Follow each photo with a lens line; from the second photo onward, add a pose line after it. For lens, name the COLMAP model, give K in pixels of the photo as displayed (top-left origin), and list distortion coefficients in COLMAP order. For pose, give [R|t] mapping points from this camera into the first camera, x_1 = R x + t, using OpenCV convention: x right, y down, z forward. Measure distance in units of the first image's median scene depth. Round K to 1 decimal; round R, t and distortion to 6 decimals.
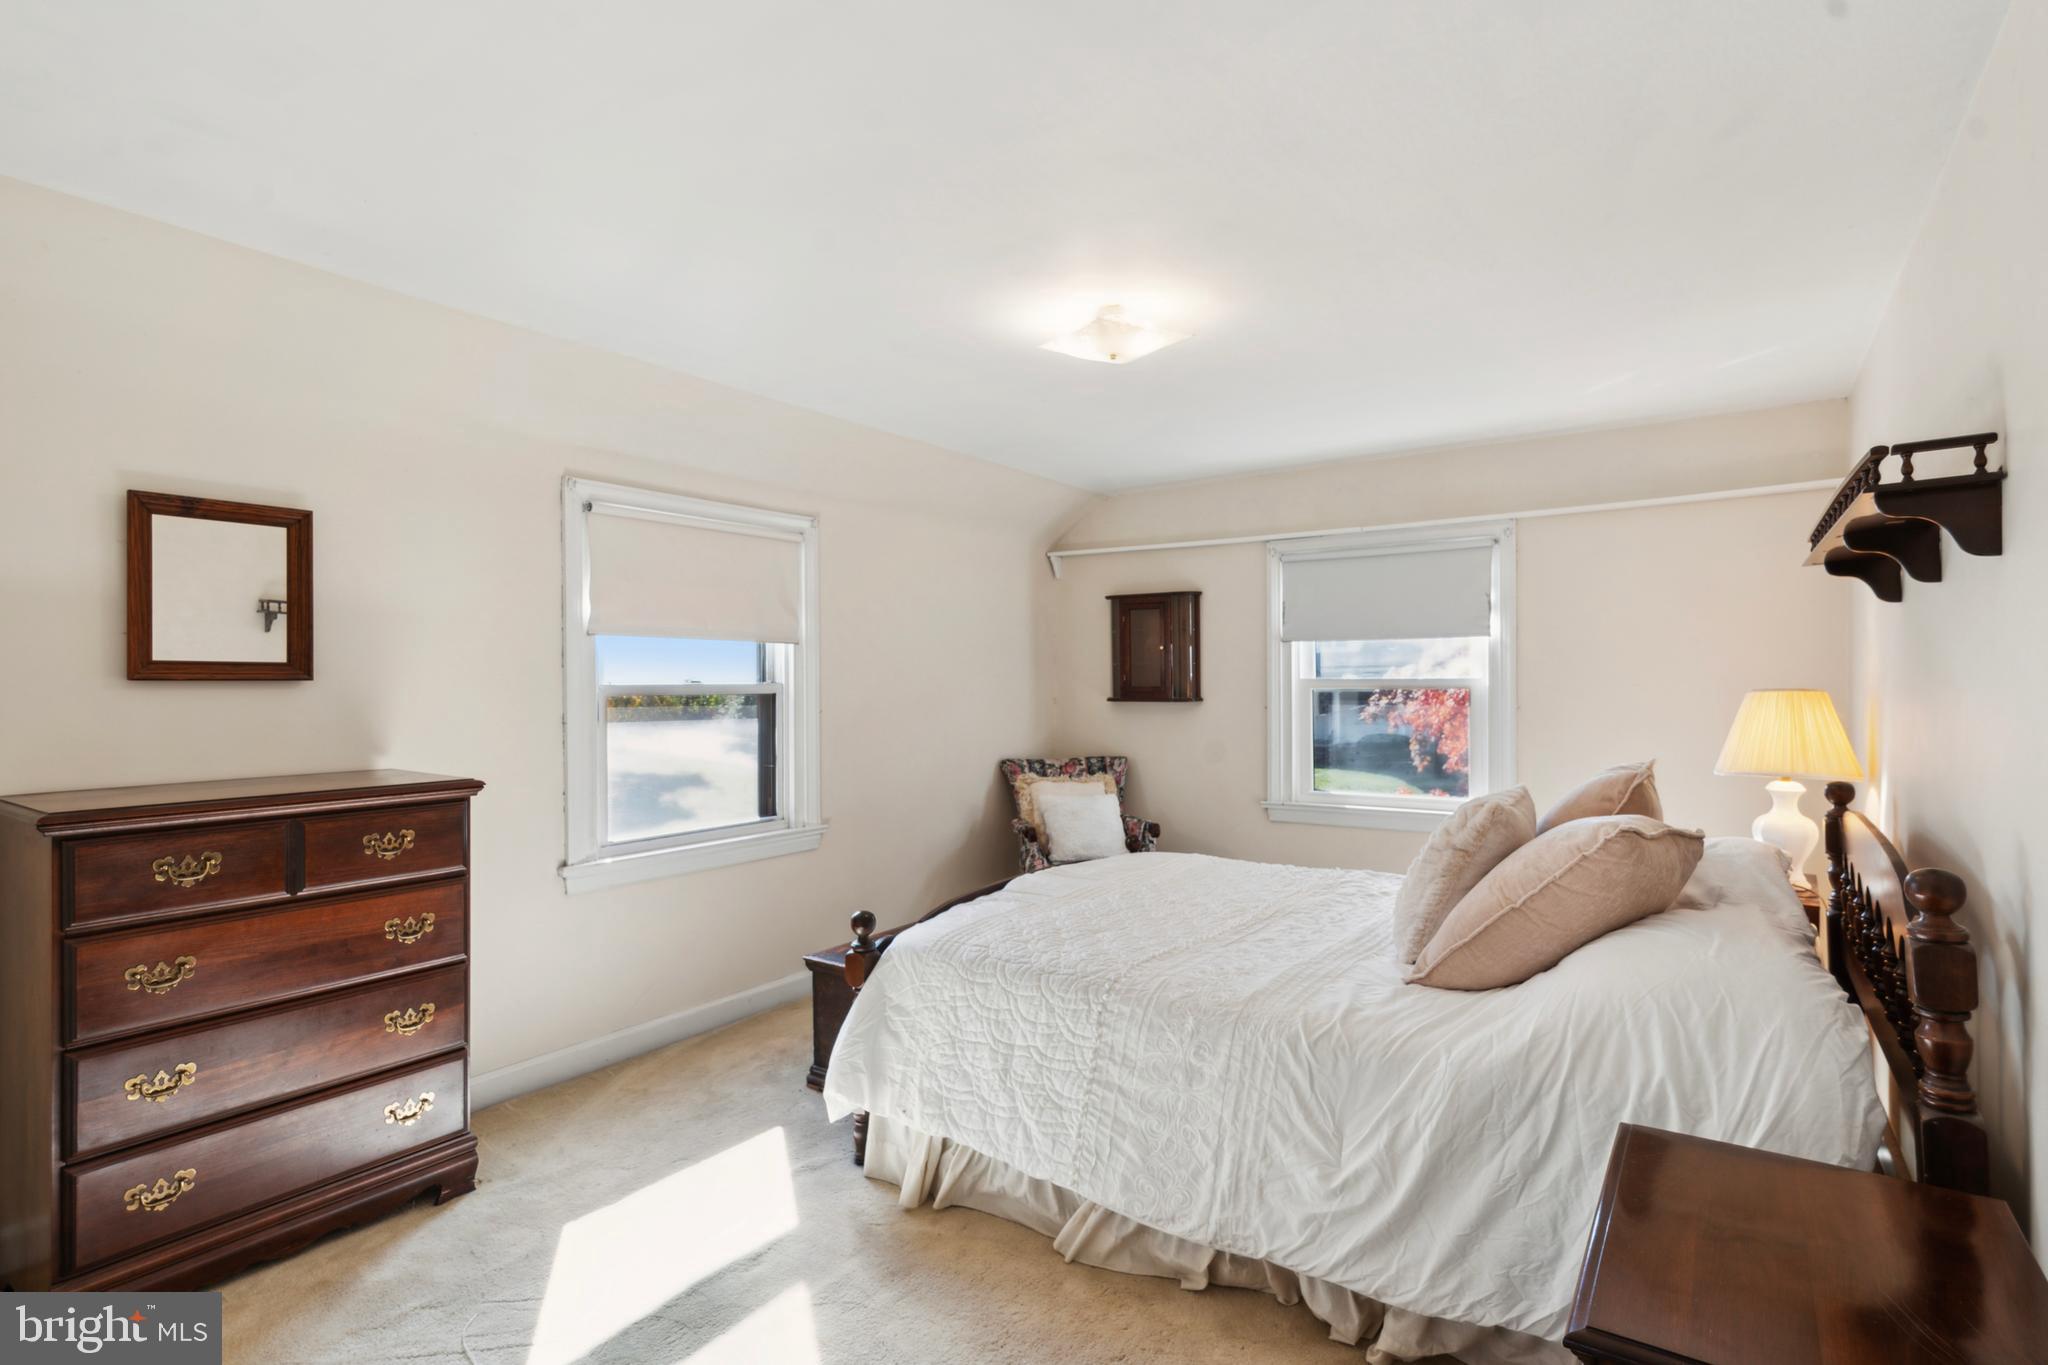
lens RADIAL K [[1022.7, 0, 1014.4], [0, 1022.7, 692.1], [0, 0, 1]] dist [0.001047, 0.000976]
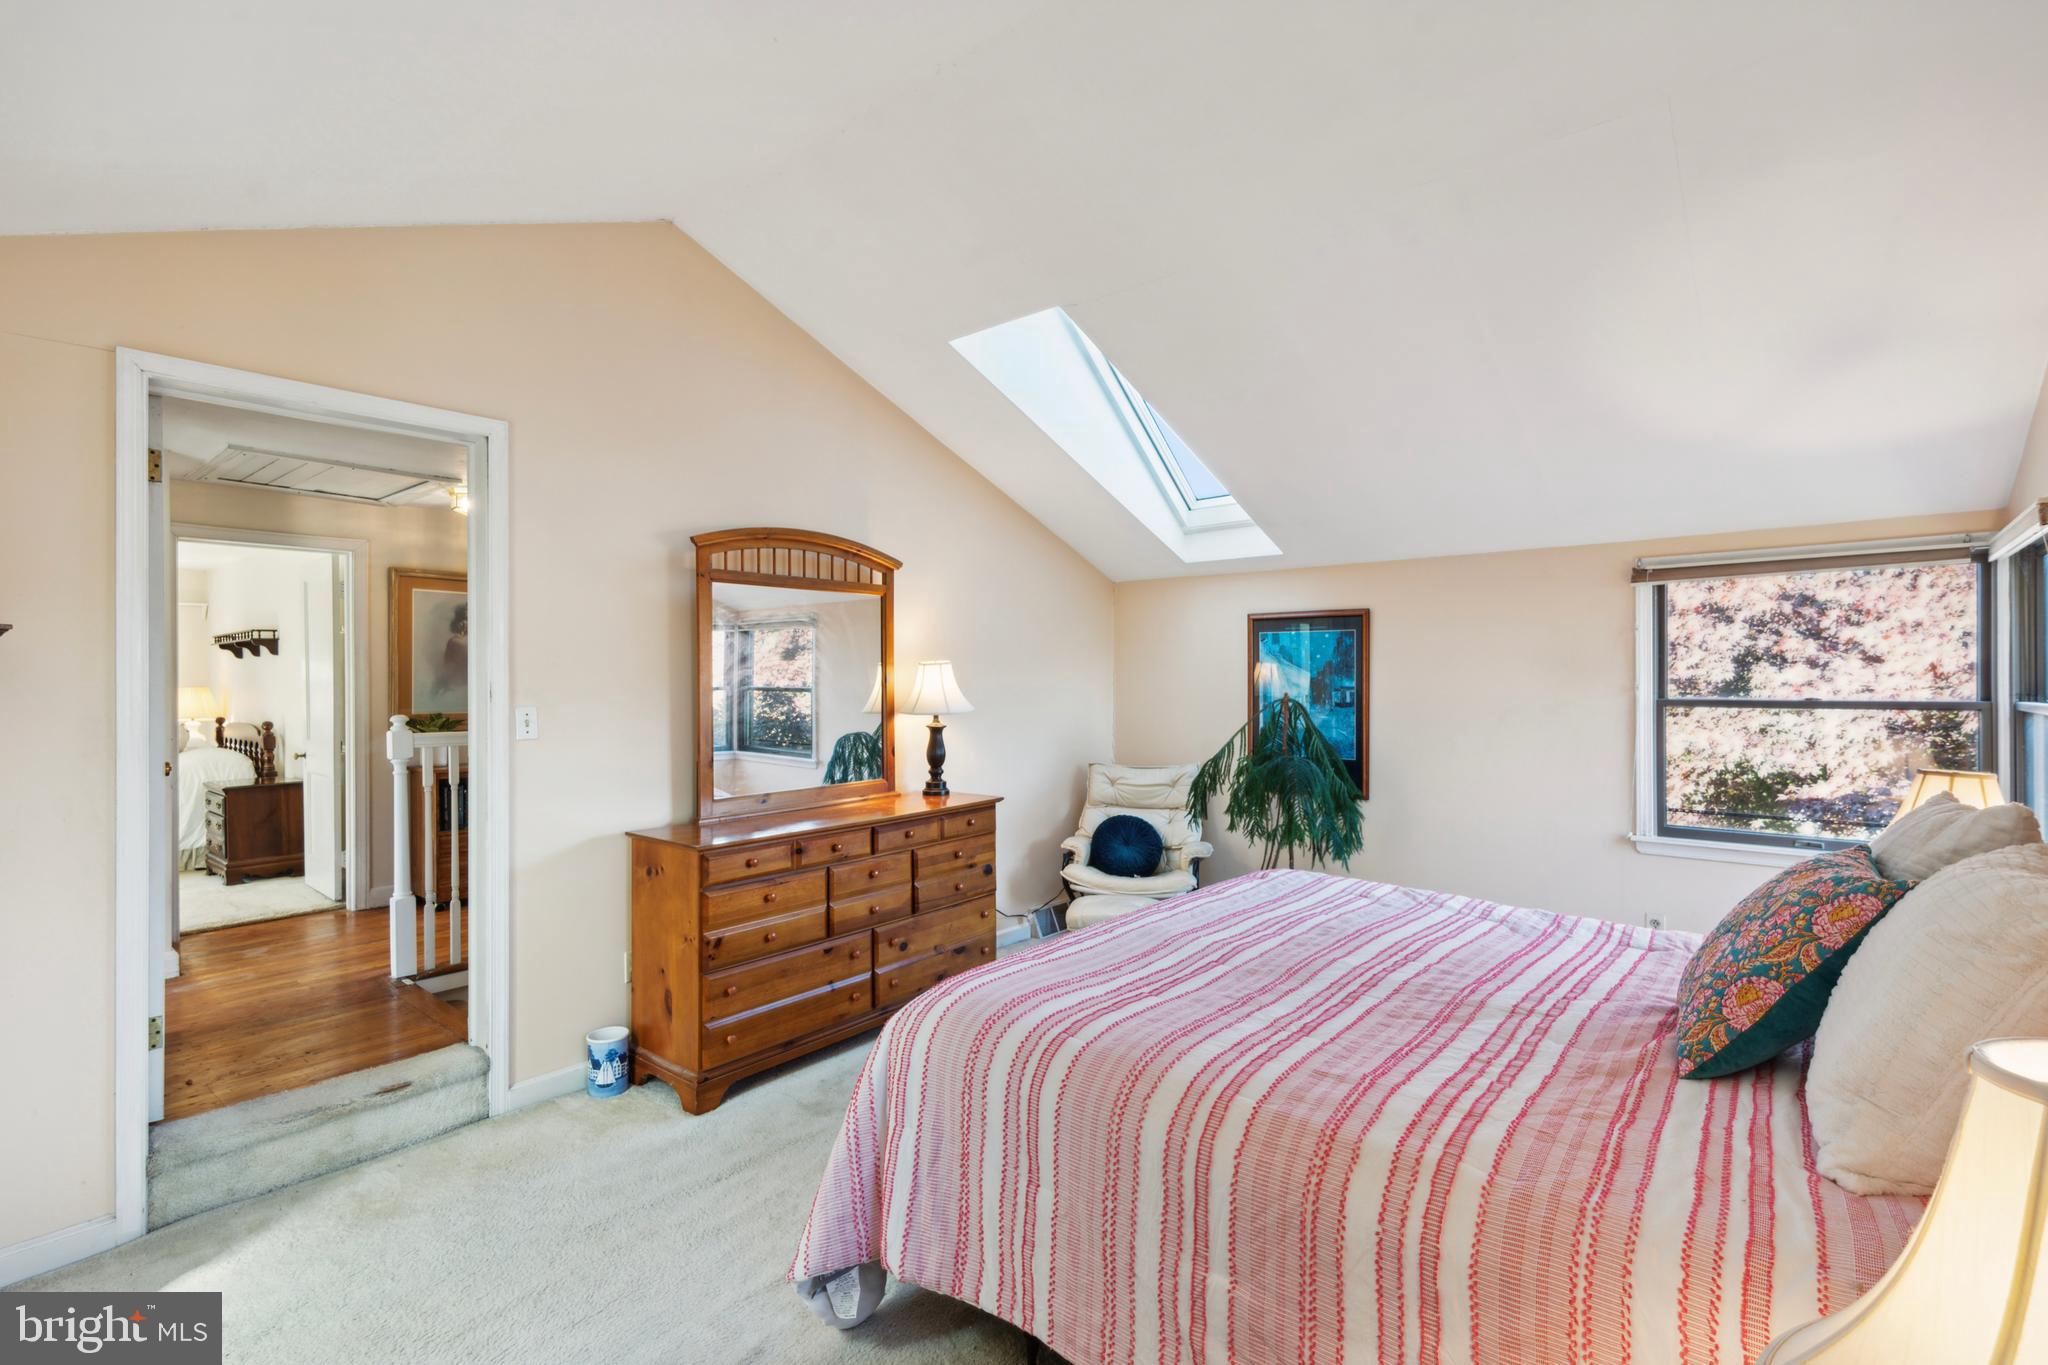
lens RADIAL K [[948.4, 0, 1012.7], [0, 948.4, 681.7], [0, 0, 1]] dist [-0.000988, 0.001317]
pose [[0.103518, 0.006089, 0.994609, -2.211465], [0.012090, 0.999900, -0.007379, 0.044487], [-0.994554, 0.012789, 0.103434, -2.055983]]
